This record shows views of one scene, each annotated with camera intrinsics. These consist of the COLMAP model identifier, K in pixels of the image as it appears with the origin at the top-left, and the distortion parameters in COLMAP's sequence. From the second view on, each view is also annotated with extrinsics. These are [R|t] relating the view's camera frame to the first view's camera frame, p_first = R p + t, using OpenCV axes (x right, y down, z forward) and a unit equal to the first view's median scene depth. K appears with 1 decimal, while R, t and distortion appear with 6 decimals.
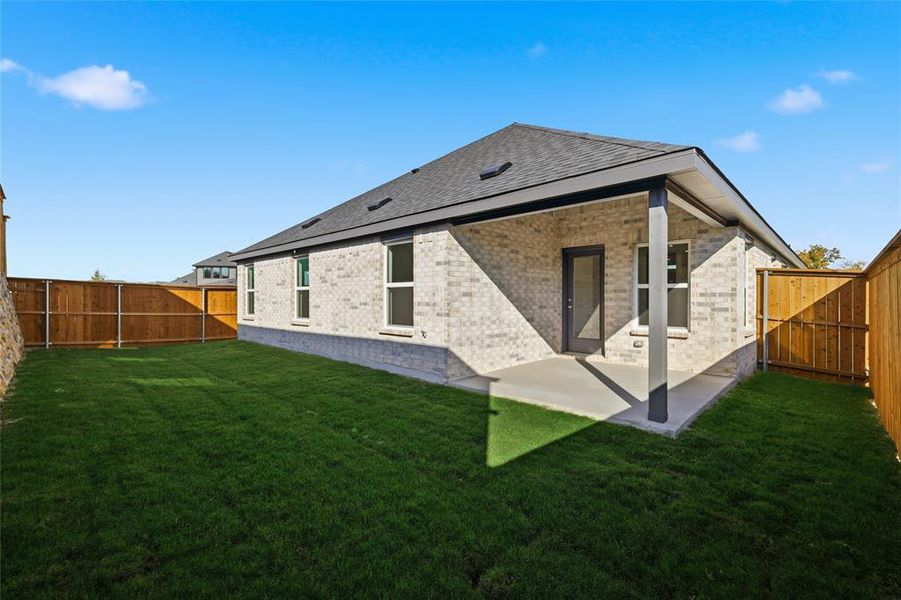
lens RADIAL K [[396.0, 0, 452.8], [0, 396.0, 297.9], [0, 0, 1]] dist [0.001799, 0.000458]
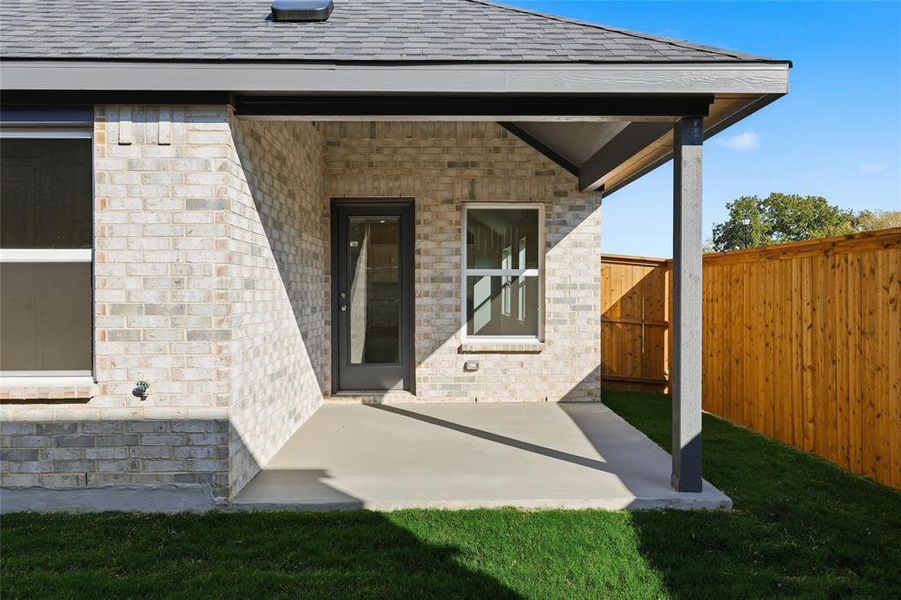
lens RADIAL K [[646.0, 0, 450.0], [0, 646.0, 298.2], [0, 0, 1]] dist [0.002351, 0.002003]
pose [[0.697708, -0.010243, 0.716309, -0.294052], [0.001519, 0.999917, 0.012819, -0.002426], [-0.716380, -0.007856, 0.697666, 0.350979]]
